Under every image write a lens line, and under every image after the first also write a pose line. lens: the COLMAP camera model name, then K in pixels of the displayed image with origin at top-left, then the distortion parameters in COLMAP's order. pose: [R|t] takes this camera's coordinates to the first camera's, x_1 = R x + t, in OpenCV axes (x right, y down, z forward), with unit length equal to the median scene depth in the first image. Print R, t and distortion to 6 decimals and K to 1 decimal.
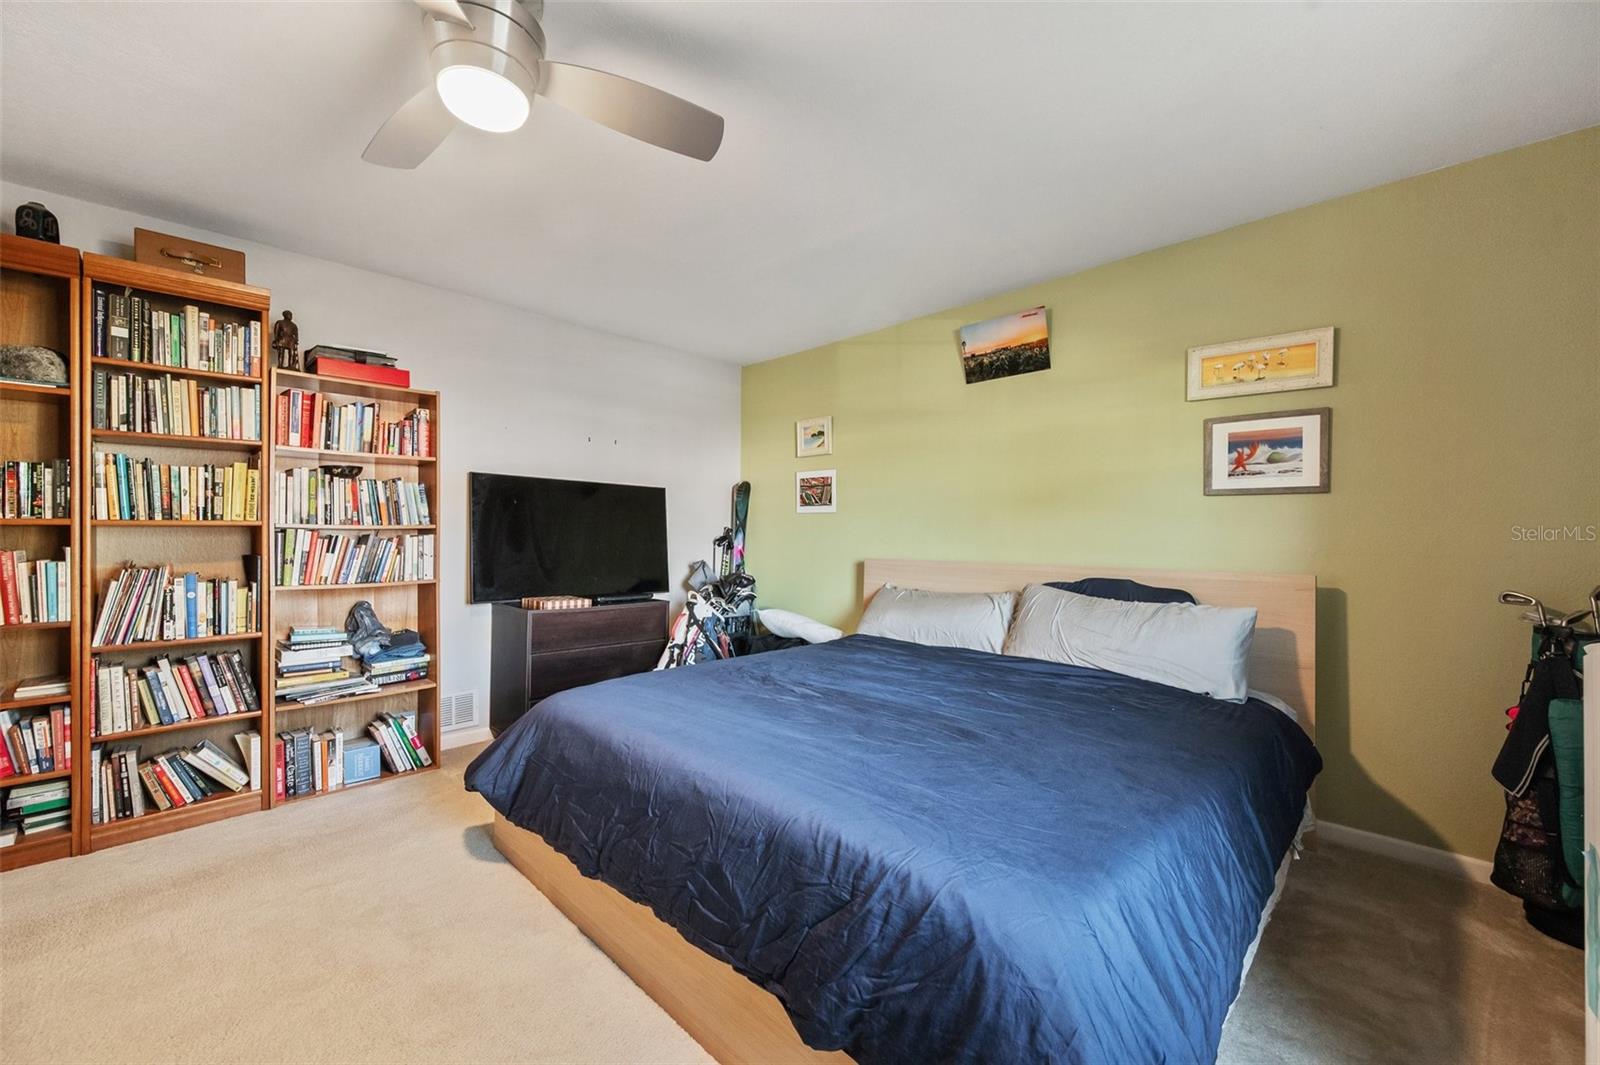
lens RADIAL K [[635.8, 0, 798.1], [0, 635.8, 531.5], [0, 0, 1]] dist [0.001996, 0.000161]
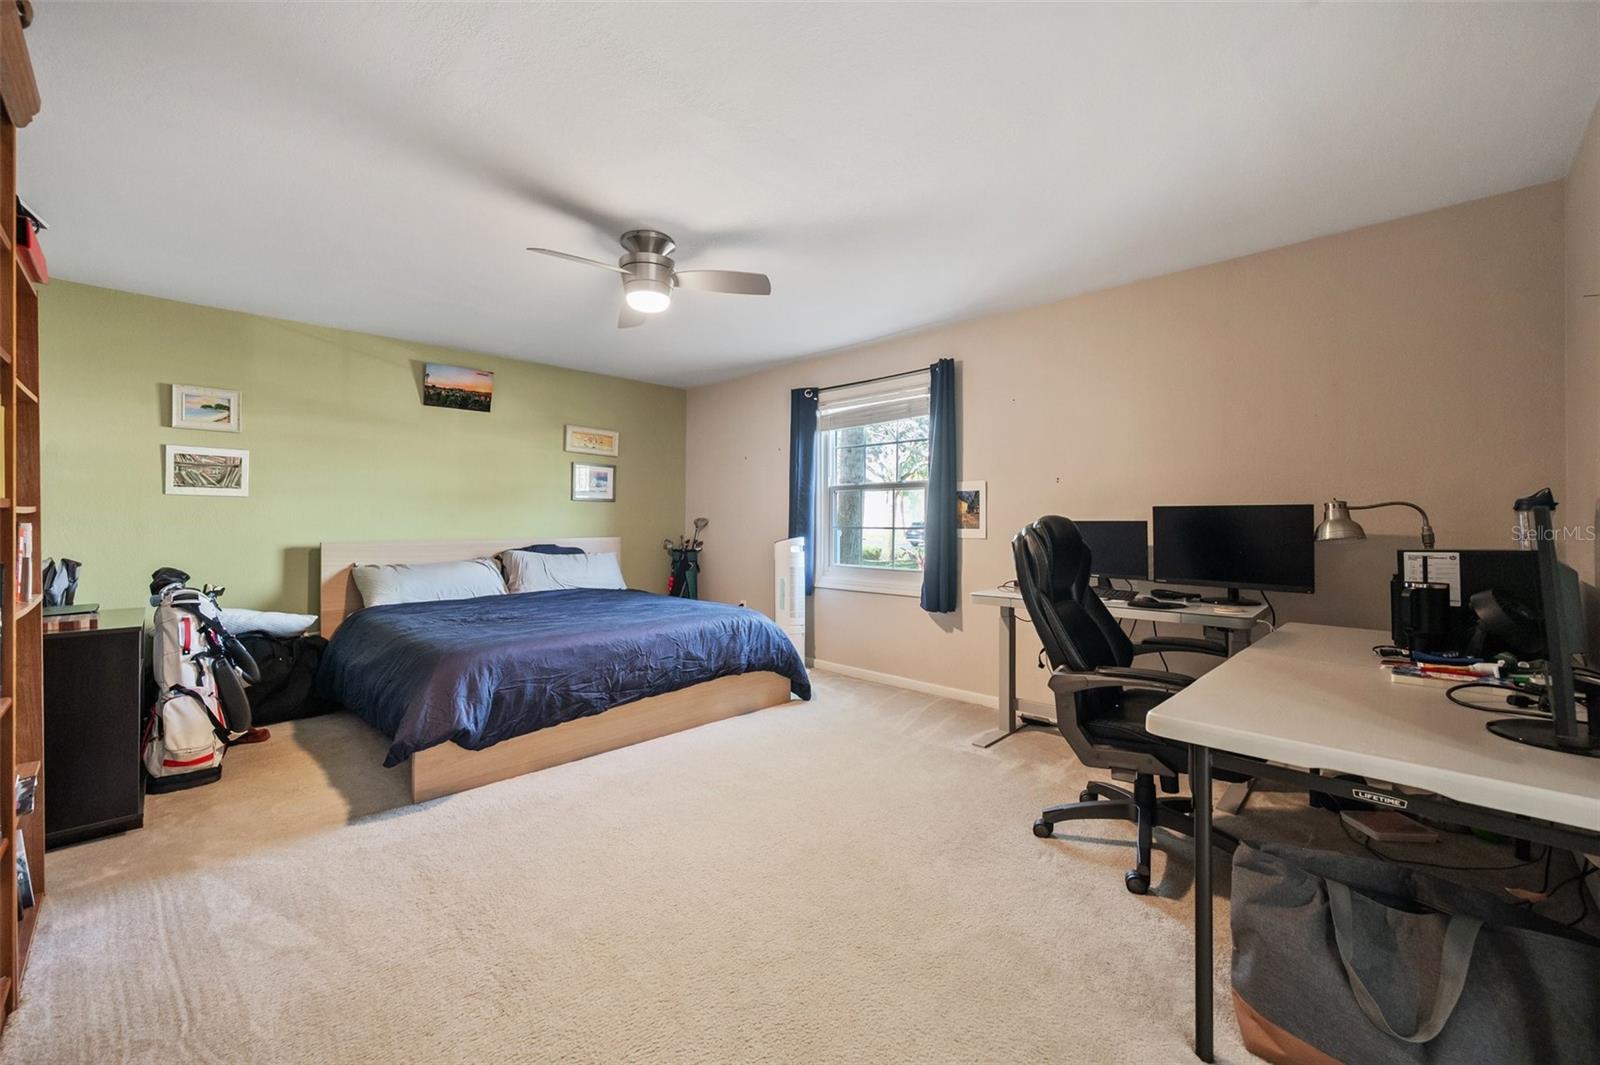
lens RADIAL K [[635.8, 0, 798.1], [0, 635.8, 531.5], [0, 0, 1]] dist [0.001996, 0.000161]
pose [[0.006551, -0.024235, 0.999685, -1.140072], [-0.010601, 0.999648, 0.024303, -0.012415], [-0.999922, -0.010757, 0.006292, 0.234626]]
